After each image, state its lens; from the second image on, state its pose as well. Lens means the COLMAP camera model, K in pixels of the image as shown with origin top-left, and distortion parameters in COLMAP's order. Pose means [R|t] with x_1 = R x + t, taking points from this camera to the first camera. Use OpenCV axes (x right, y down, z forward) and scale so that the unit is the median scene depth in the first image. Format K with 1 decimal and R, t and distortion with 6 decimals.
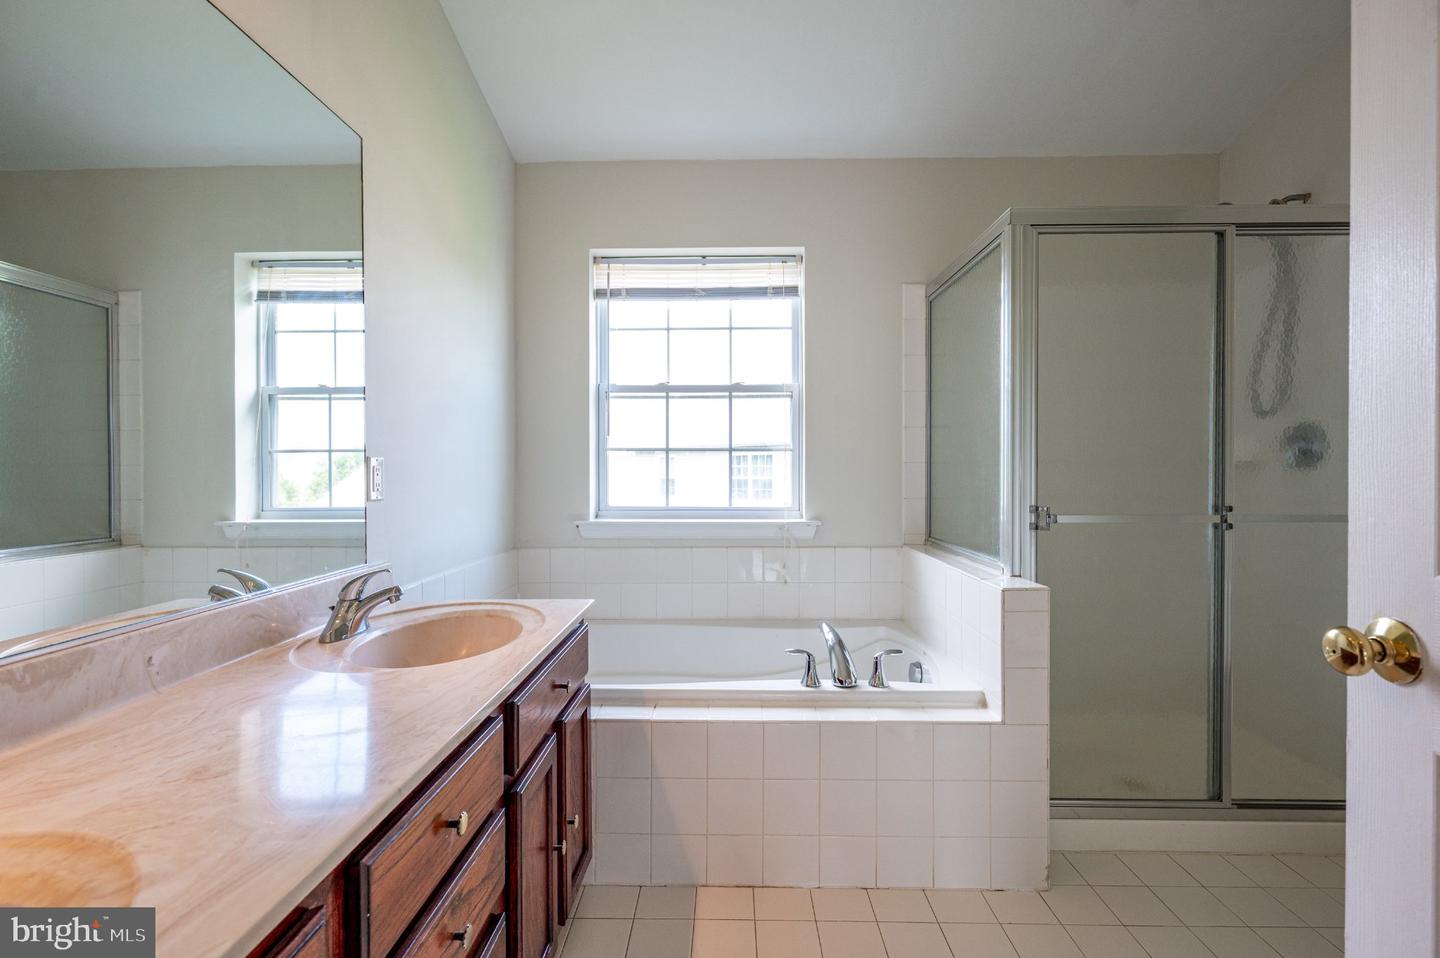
lens RADIAL K [[643.7, 0, 724.3], [0, 643.7, 473.8], [0, 0, 1]] dist [-0.002162, 0.001351]
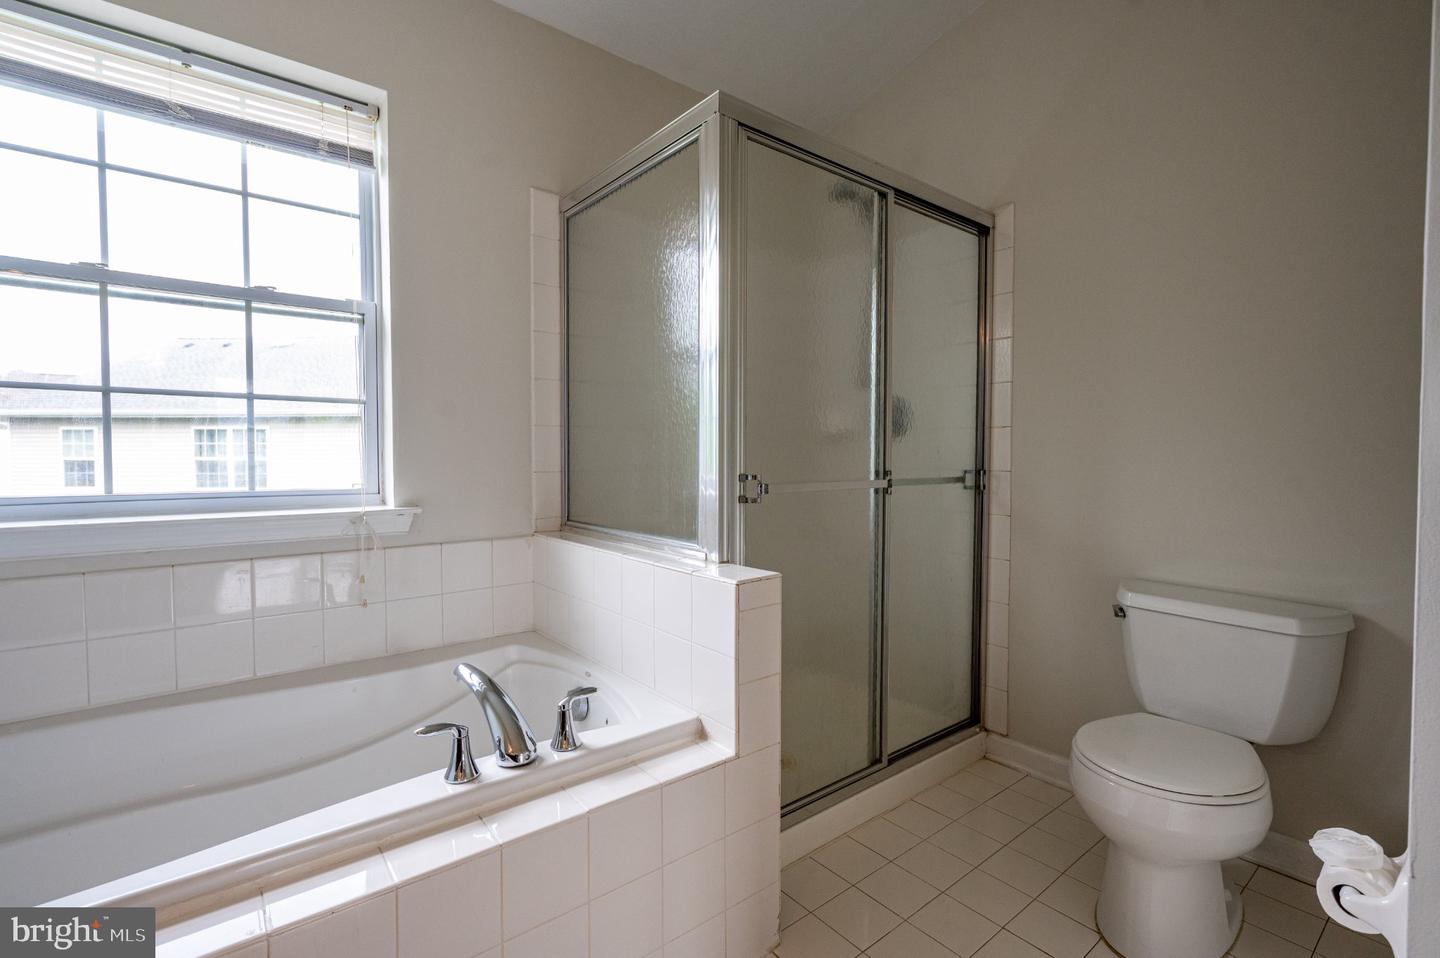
lens RADIAL K [[643.7, 0, 713.9], [0, 643.7, 476.0], [0, 0, 1]] dist [-0.002162, 0.001351]
pose [[0.769625, -0.019117, 0.638210, -0.045988], [-0.000885, 0.999519, 0.031007, 0.019312], [-0.638496, -0.024429, 0.769238, 0.282136]]
